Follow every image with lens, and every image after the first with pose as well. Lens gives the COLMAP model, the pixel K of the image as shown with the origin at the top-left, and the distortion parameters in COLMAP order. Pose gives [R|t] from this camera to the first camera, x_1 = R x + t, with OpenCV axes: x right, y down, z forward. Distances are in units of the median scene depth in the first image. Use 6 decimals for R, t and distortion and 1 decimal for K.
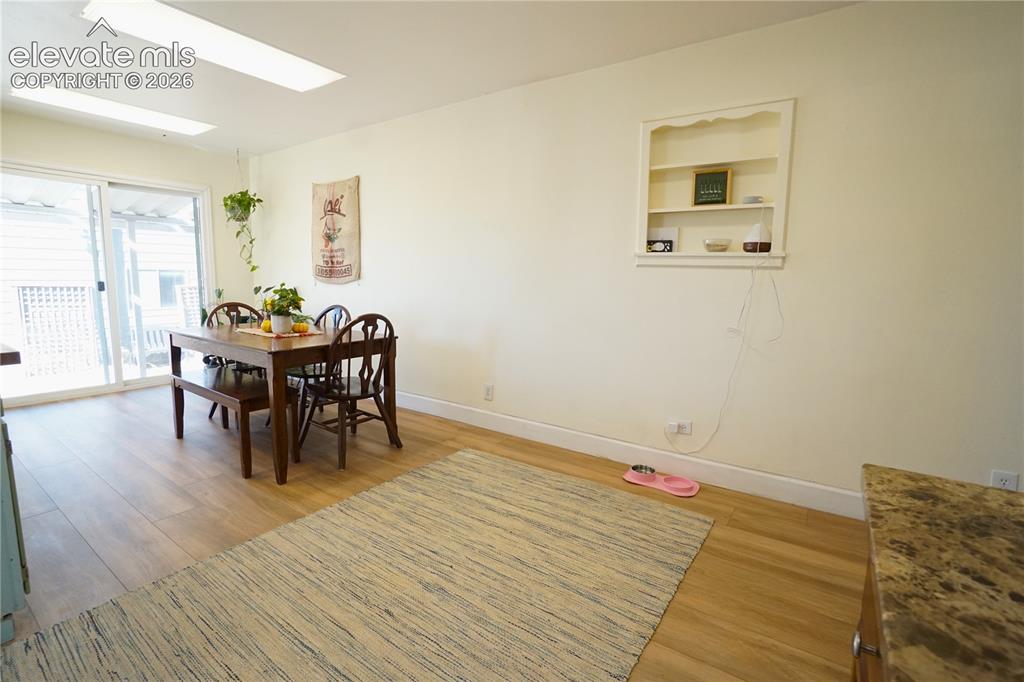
lens RADIAL K [[471.8, 0, 505.6], [0, 471.8, 338.6], [0, 0, 1]] dist [-0.074131, 0.026470]
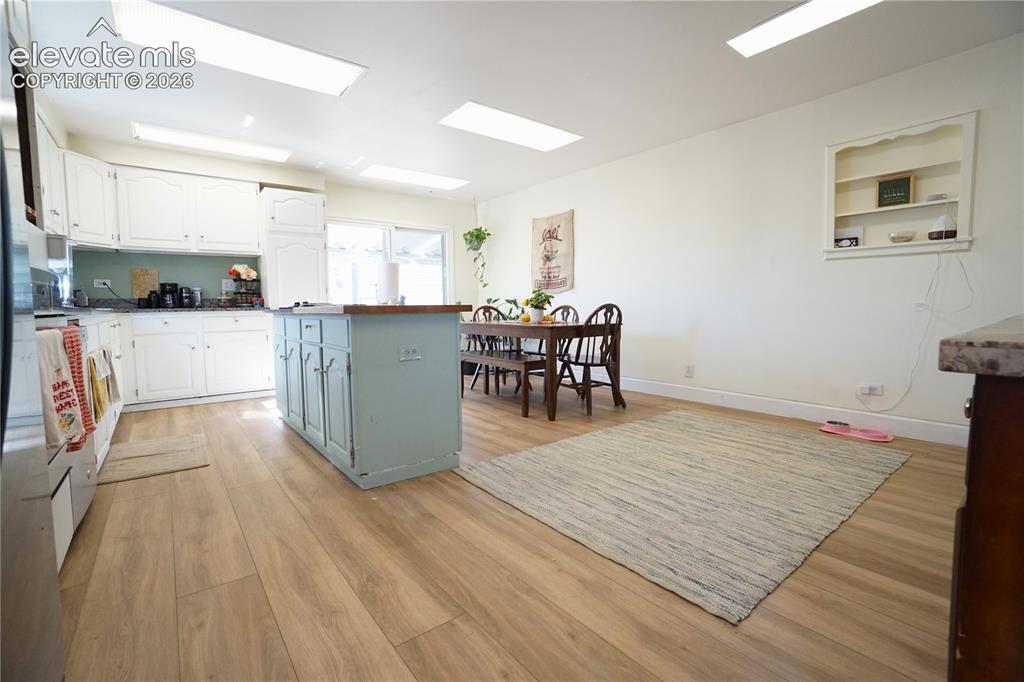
lens RADIAL K [[451.1, 0, 506.1], [0, 451.1, 338.0], [0, 0, 1]] dist [-0.066668, 0.023483]
pose [[0.956123, -0.007777, -0.292862, -0.200233], [-0.010630, 0.998068, -0.061208, 0.137565], [0.292773, 0.061635, 0.954194, -0.361326]]
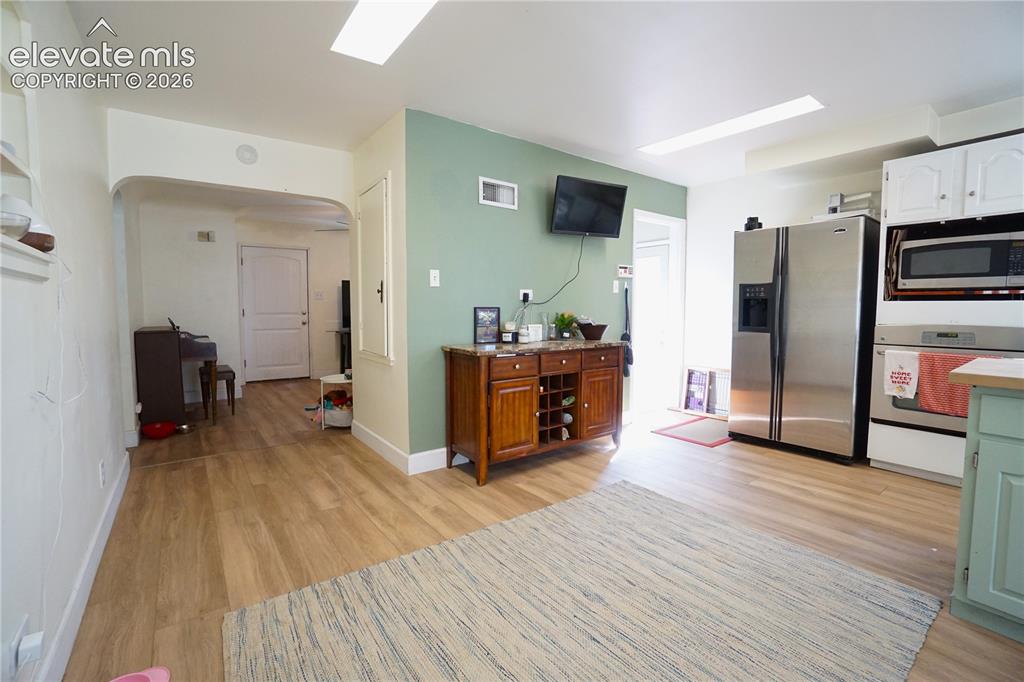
lens RADIAL K [[451.1, 0, 506.1], [0, 451.1, 338.0], [0, 0, 1]] dist [-0.066668, 0.023483]
pose [[-0.948837, -0.038575, 0.313402, -0.162887], [0.024879, 0.980292, 0.195981, -0.153298], [-0.314785, 0.193751, -0.929178, 1.187037]]
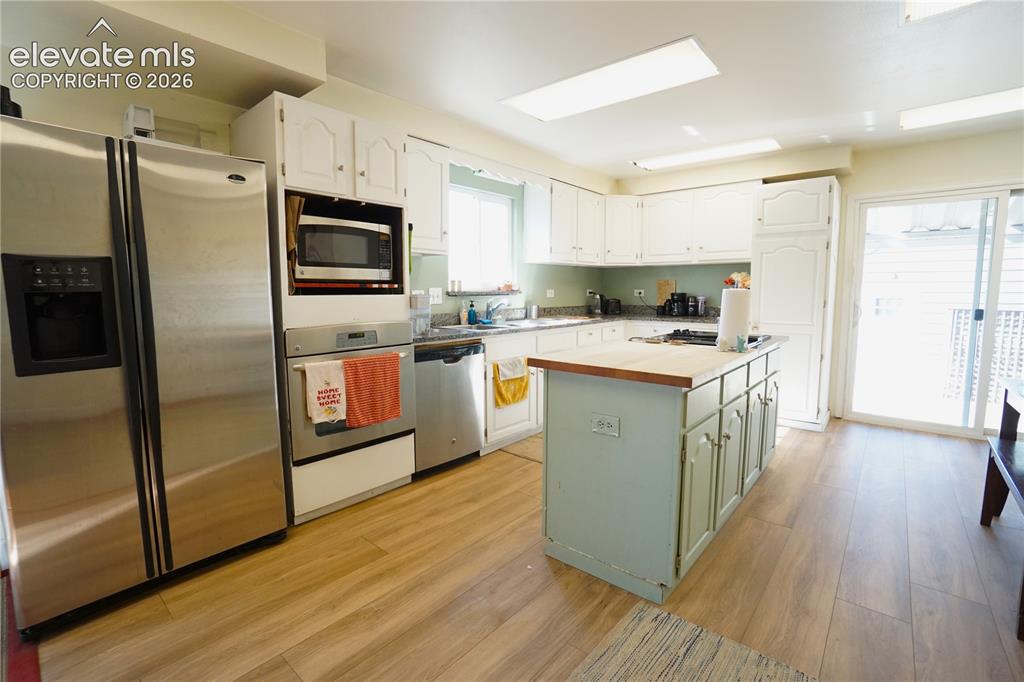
lens RADIAL K [[463.1, 0, 509.3], [0, 463.1, 337.7], [0, 0, 1]] dist [-0.071291, 0.026664]
pose [[-0.096944, 0.084447, -0.991701, 0.052088], [-0.129771, 0.986816, 0.096717, -0.060750], [0.986793, 0.138070, -0.084707, 0.308849]]
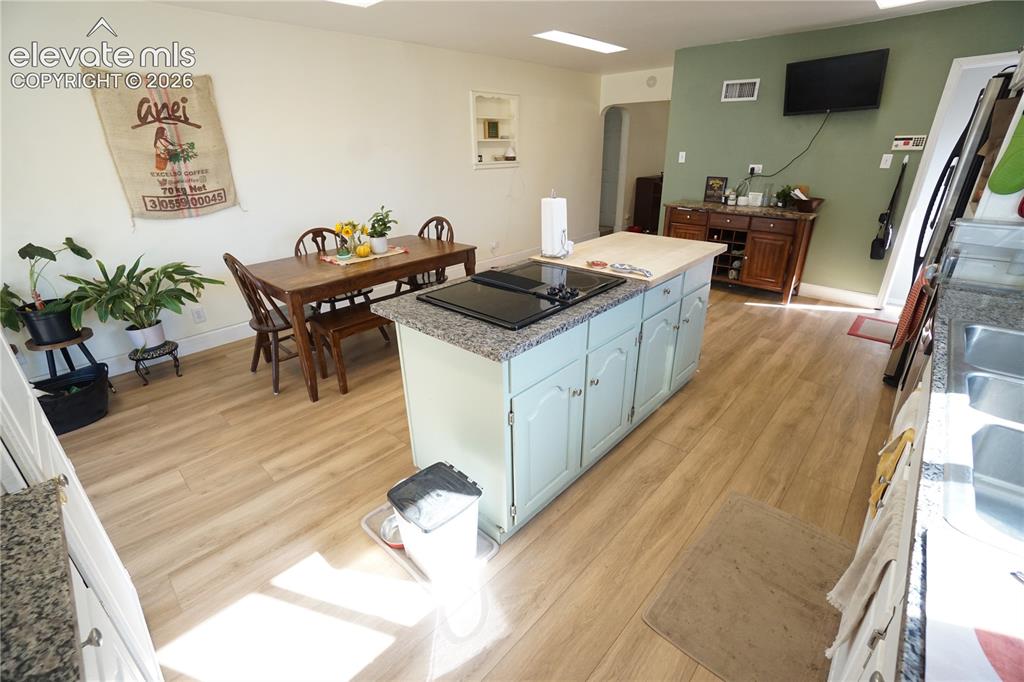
lens RADIAL K [[451.1, 0, 506.1], [0, 451.1, 338.0], [0, 0, 1]] dist [-0.066668, 0.023483]
pose [[0.144305, -0.407694, 0.901644, -1.720080], [0.152553, 0.909454, 0.386810, -0.224777], [-0.977703, 0.081730, 0.193433, 0.583274]]
